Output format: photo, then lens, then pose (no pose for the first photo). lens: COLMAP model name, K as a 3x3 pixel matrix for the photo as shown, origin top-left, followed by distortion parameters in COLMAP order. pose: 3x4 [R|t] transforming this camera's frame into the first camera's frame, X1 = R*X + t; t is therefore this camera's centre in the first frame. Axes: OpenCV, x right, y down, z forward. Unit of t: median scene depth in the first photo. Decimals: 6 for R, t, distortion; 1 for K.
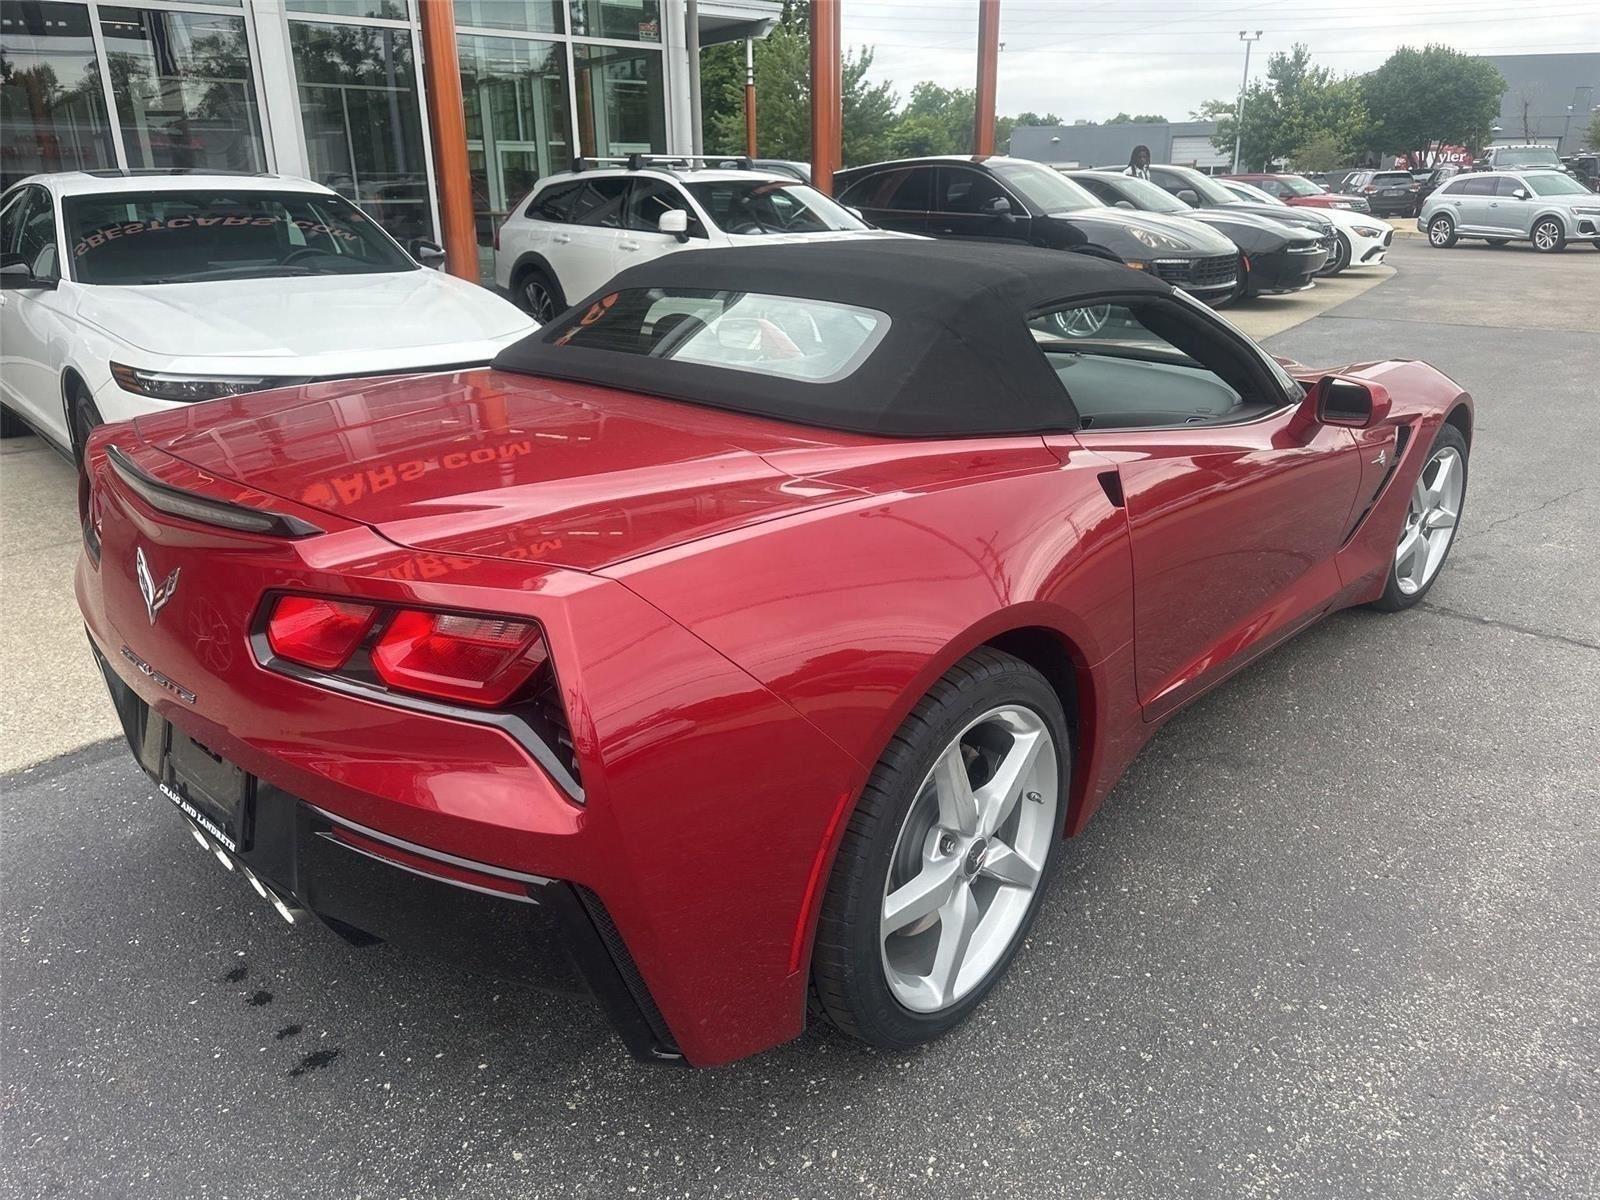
lens RADIAL K [[1127.6, 0, 794.5], [0, 1127.6, 610.2], [0, 0, 1]] dist [0.028263, -0.036700]
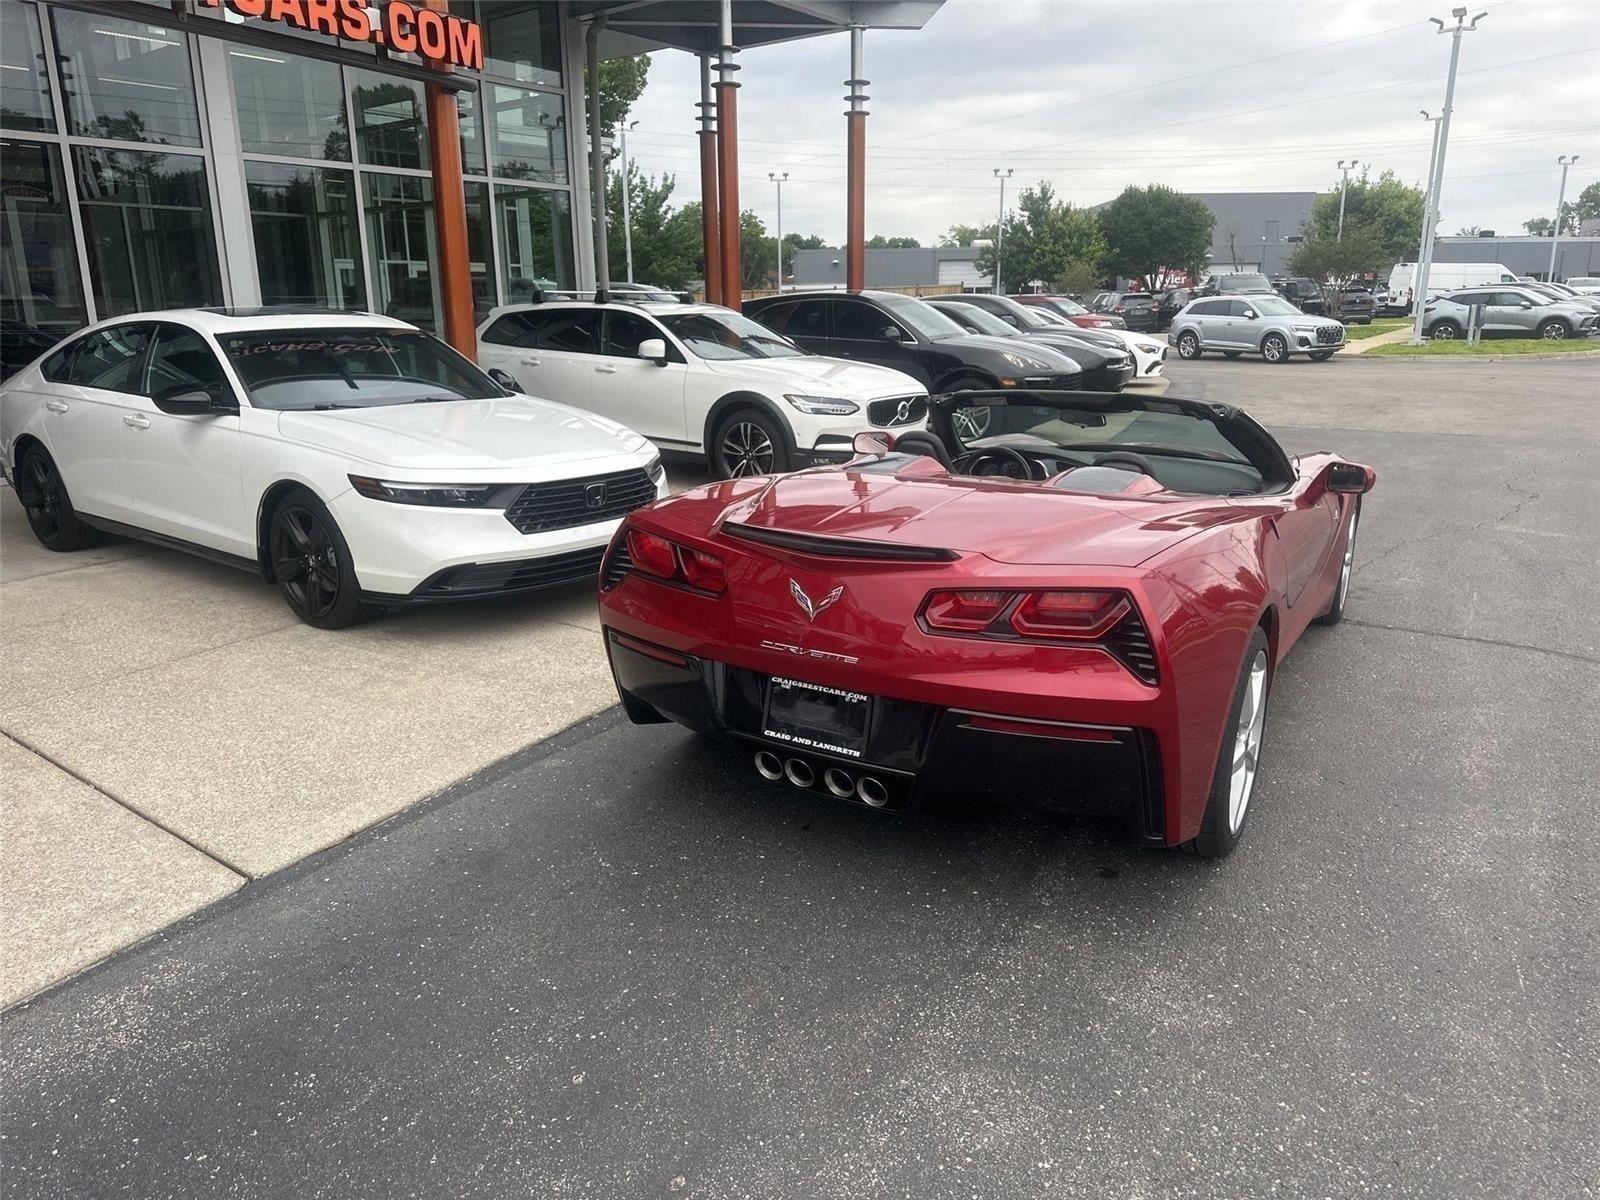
lens RADIAL K [[1127.6, 0, 799.6], [0, 1127.6, 620.9], [0, 0, 1]] dist [0.028263, -0.036700]
pose [[0.980584, -0.048581, 0.189989, -0.170806], [0.063887, 0.995114, -0.075279, 0.026019], [-0.185403, 0.085955, 0.978896, -0.117932]]
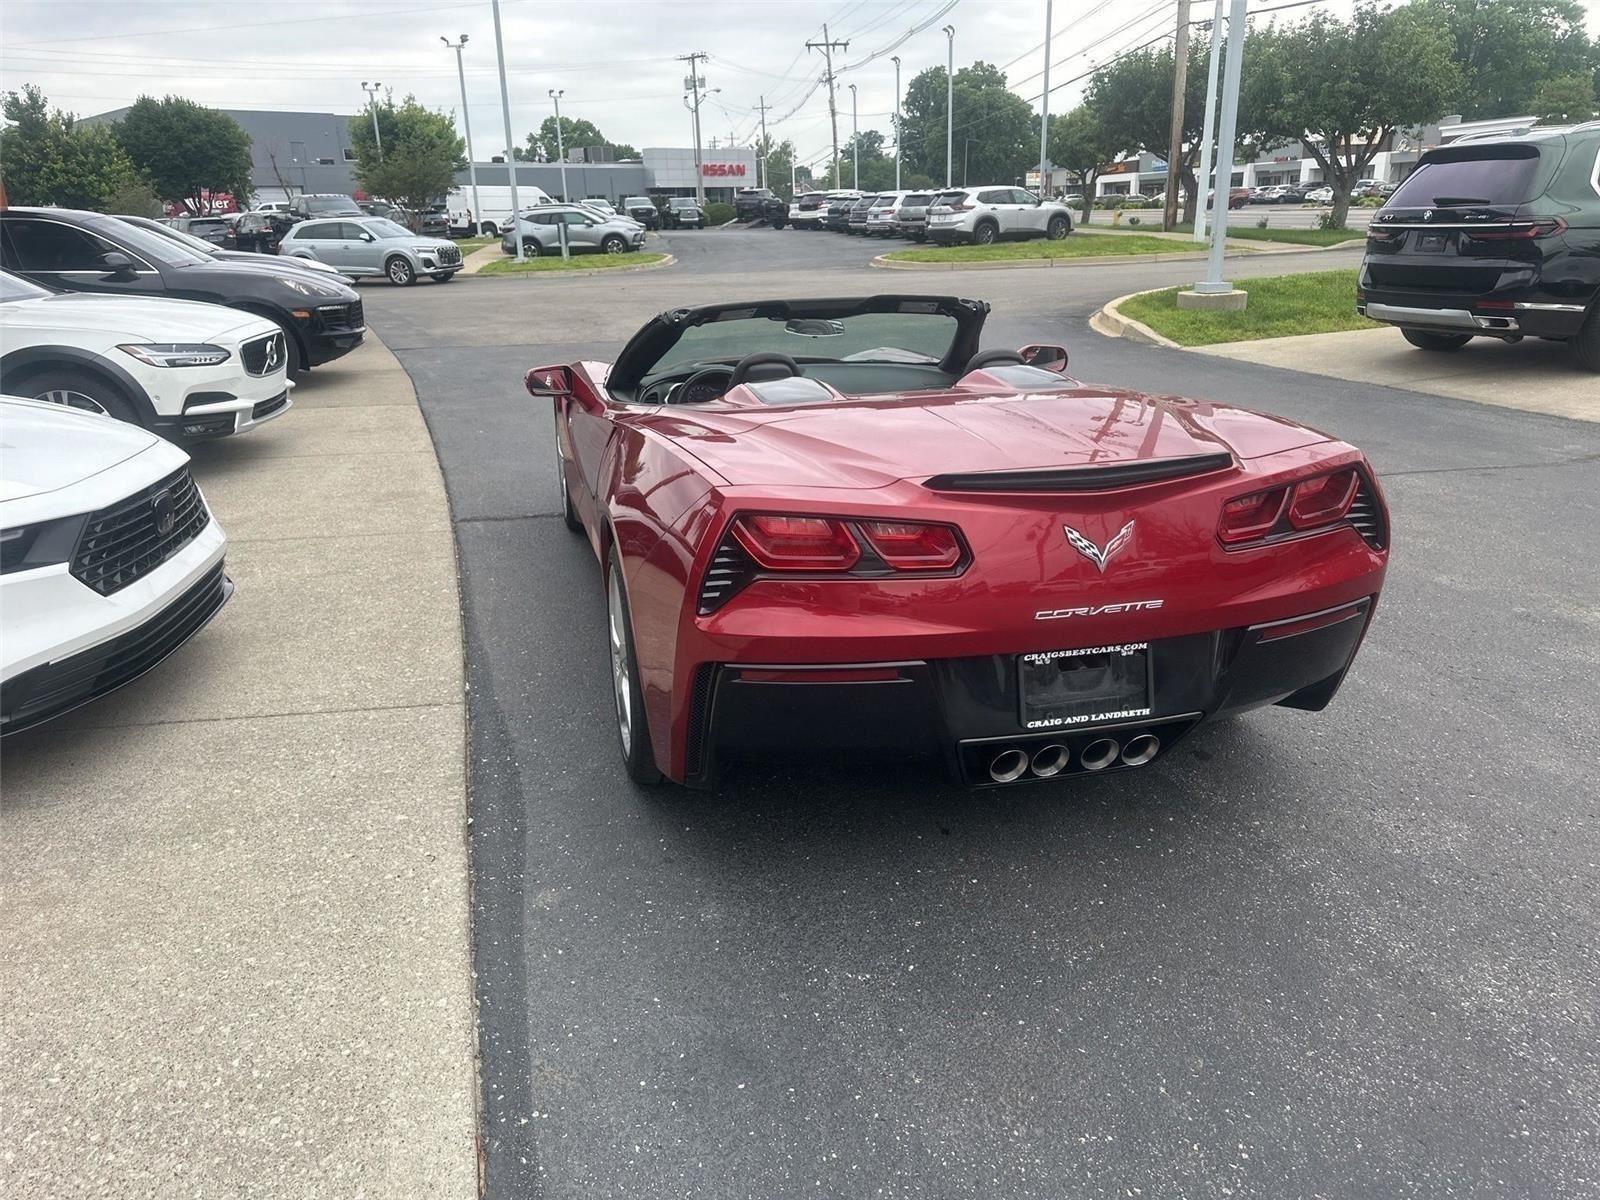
lens RADIAL K [[1127.6, 0, 805.5], [0, 1127.6, 607.2], [0, 0, 1]] dist [0.028263, -0.036700]
pose [[0.549377, -0.277201, 0.788254, -0.349997], [0.306660, 0.944427, 0.118393, -0.040913], [-0.777267, 0.176683, 0.603853, 0.088227]]
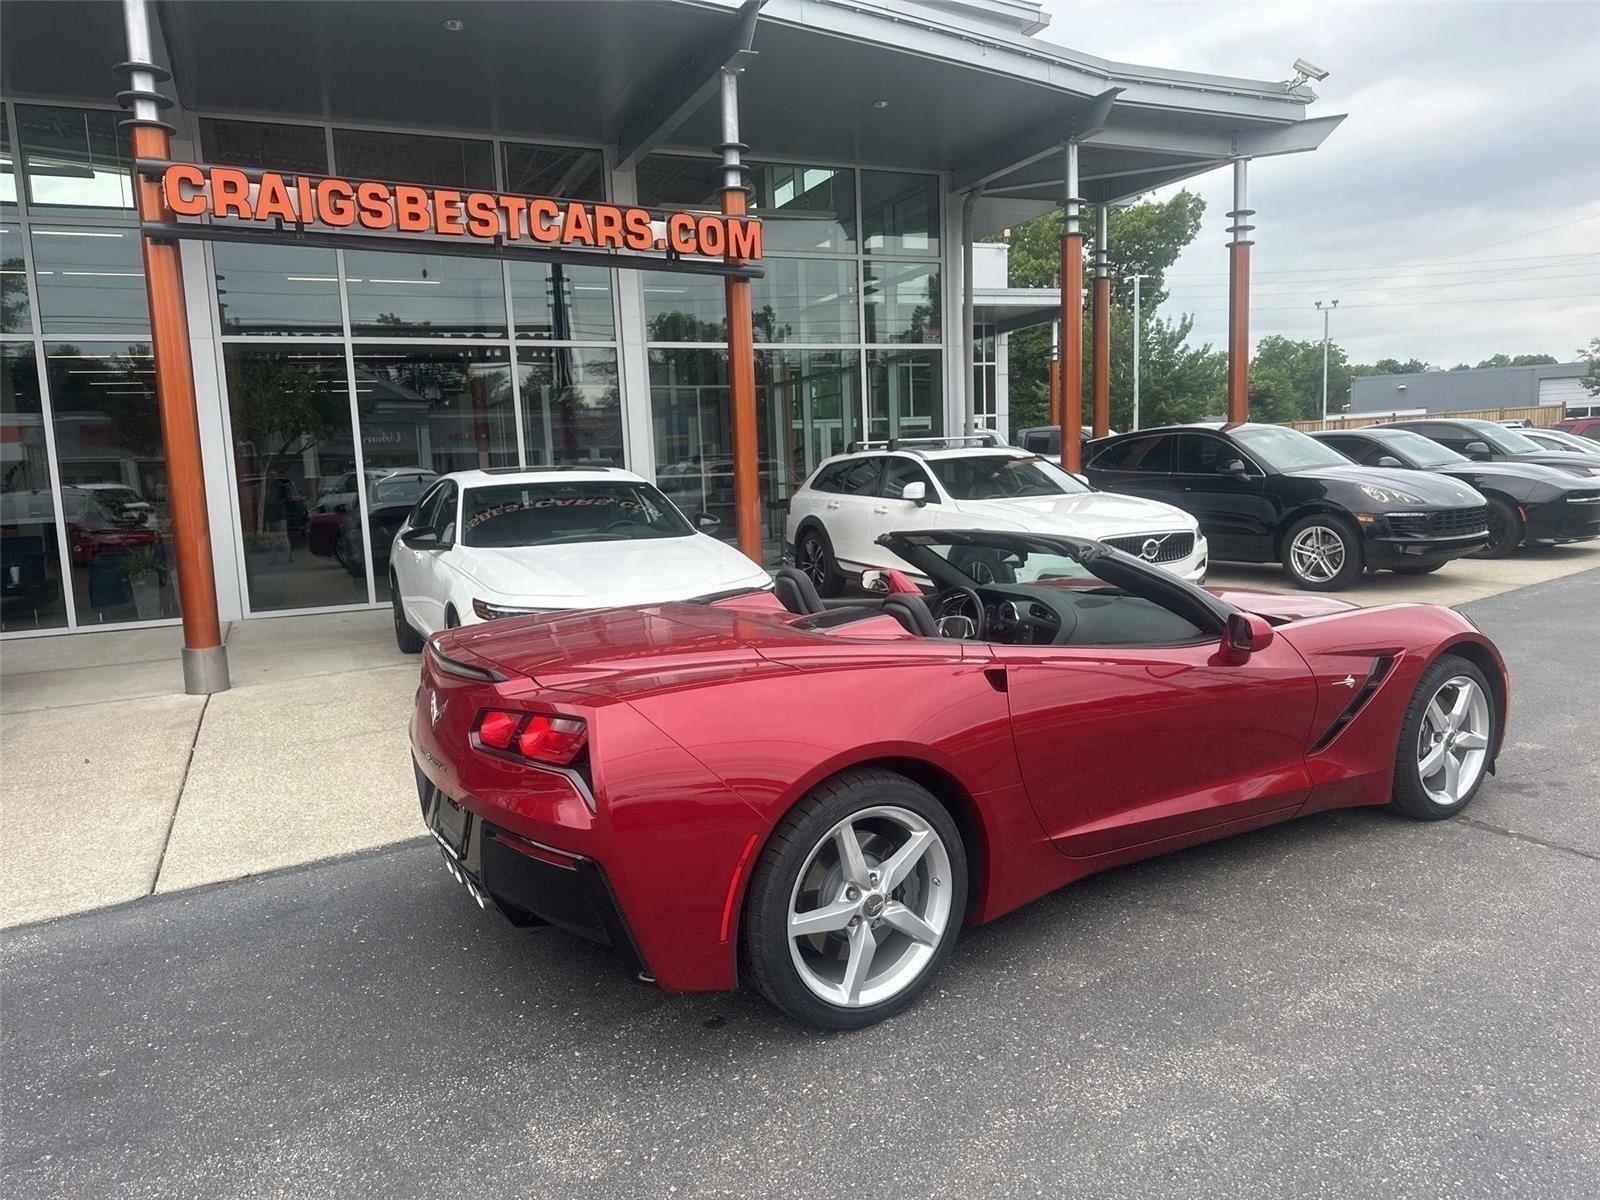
lens RADIAL K [[1127.6, 0, 789.6], [0, 1127.6, 611.8], [0, 0, 1]] dist [0.028263, -0.036700]
pose [[0.956438, 0.009124, -0.291794, 0.105163], [-0.070466, 0.977173, -0.200418, 0.029813], [0.283304, 0.212249, 0.935248, -0.121432]]
